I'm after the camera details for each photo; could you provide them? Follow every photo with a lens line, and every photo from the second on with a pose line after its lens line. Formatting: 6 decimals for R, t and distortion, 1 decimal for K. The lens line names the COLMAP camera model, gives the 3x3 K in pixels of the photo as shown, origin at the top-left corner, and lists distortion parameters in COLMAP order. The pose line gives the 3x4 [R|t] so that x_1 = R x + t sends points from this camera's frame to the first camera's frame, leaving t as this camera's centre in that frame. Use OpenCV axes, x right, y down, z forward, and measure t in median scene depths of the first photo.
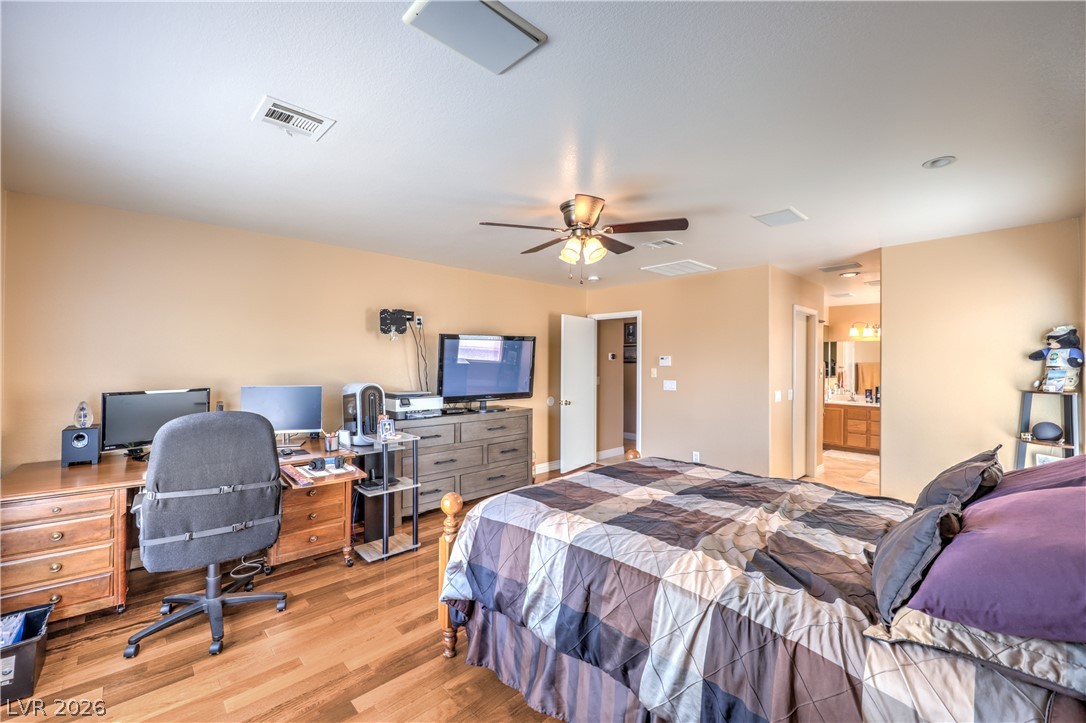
lens RADIAL K [[453.0, 0, 524.0], [0, 453.0, 365.7], [0, 0, 1]] dist [0.000777, 0.000053]
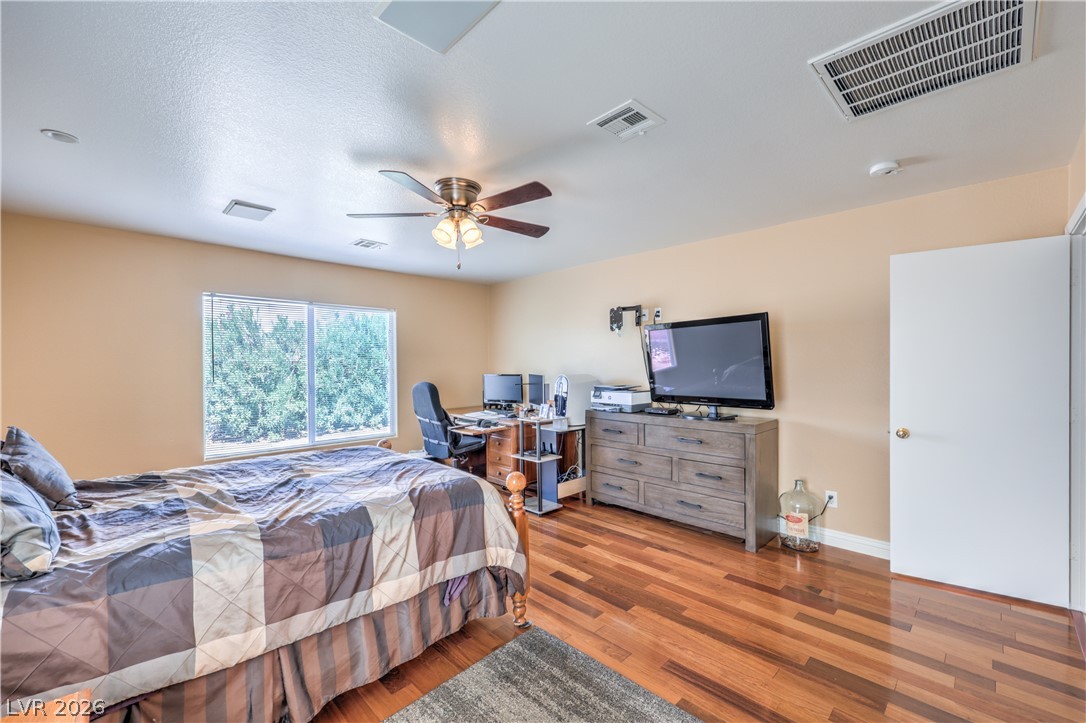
lens RADIAL K [[453.0, 0, 524.0], [0, 453.0, 365.7], [0, 0, 1]] dist [0.000777, 0.000053]
pose [[0.008260, 0.000851, -0.999966, 0.748287], [-0.003657, 0.999993, 0.000820, 0.011756], [0.999959, 0.003650, 0.008263, 0.751571]]
